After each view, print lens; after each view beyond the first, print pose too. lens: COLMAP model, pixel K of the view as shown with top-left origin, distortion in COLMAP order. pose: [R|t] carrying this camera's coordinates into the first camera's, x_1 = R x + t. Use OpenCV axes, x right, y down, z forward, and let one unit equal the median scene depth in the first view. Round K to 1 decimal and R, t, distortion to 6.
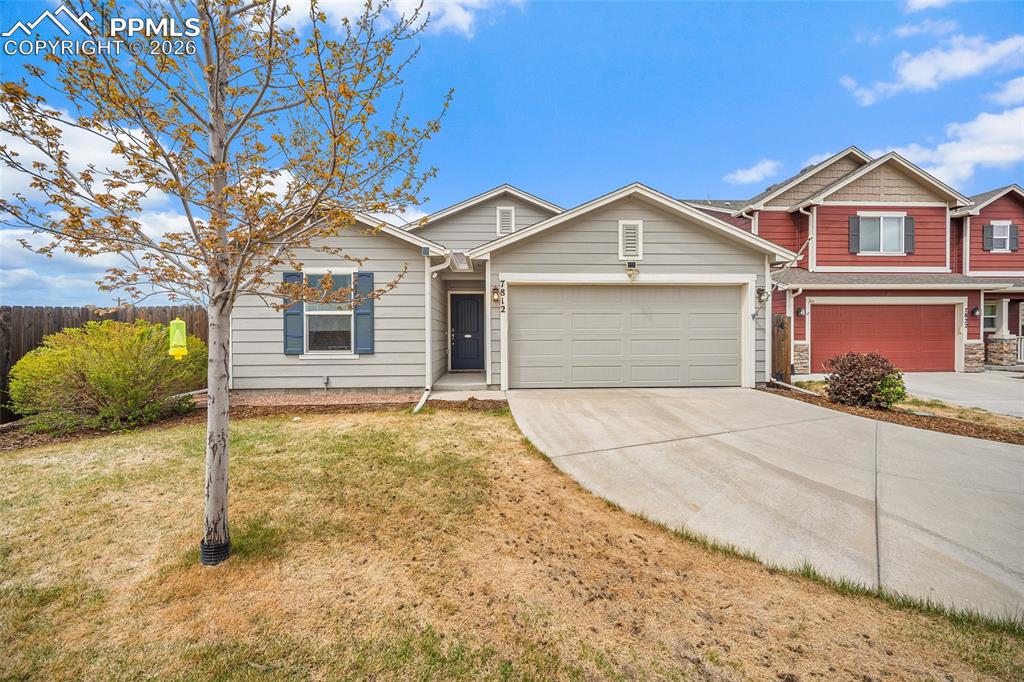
lens RADIAL K [[402.3, 0, 507.0], [0, 402.3, 335.0], [0, 0, 1]] dist [-0.002476, -0.000080]
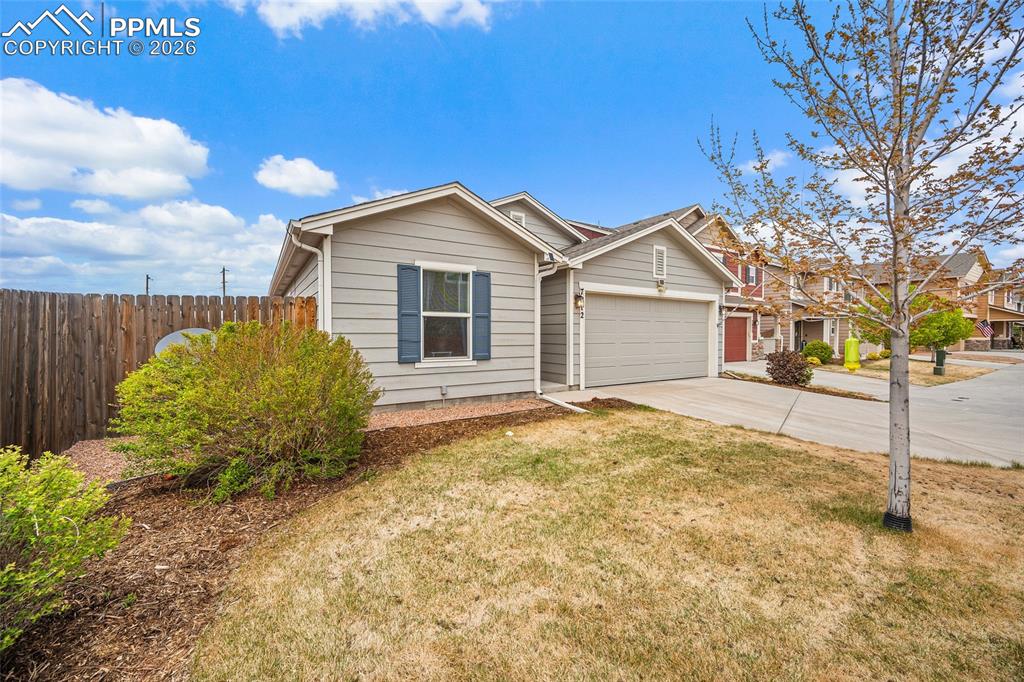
lens RADIAL K [[402.3, 0, 507.0], [0, 402.3, 335.0], [0, 0, 1]] dist [-0.002476, -0.000080]
pose [[0.871777, 0.005240, 0.489875, -0.753620], [-0.011616, 0.999883, 0.009976, -0.020114], [-0.489765, -0.014387, 0.871736, 0.162126]]
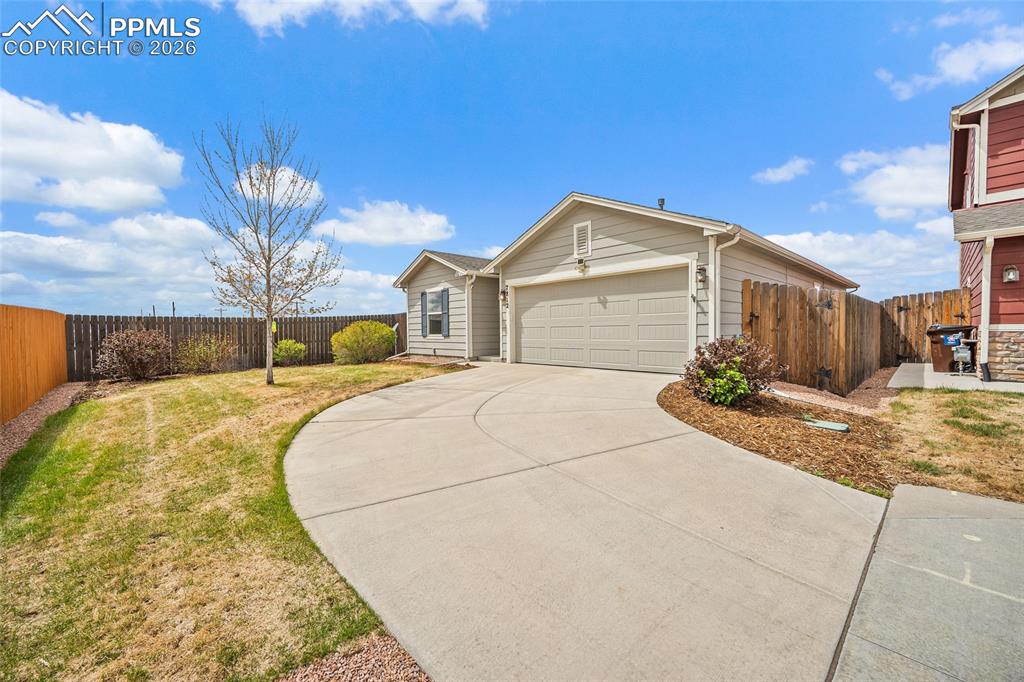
lens RADIAL K [[403.1, 0, 510.1], [0, 403.1, 345.4], [0, 0, 1]] dist [-0.000483, 0.000144]
pose [[0.650664, 0.024158, -0.758981, 1.132462], [0.022033, 0.998472, 0.050669, 0.003398], [0.759046, -0.049691, 0.649138, 0.081884]]
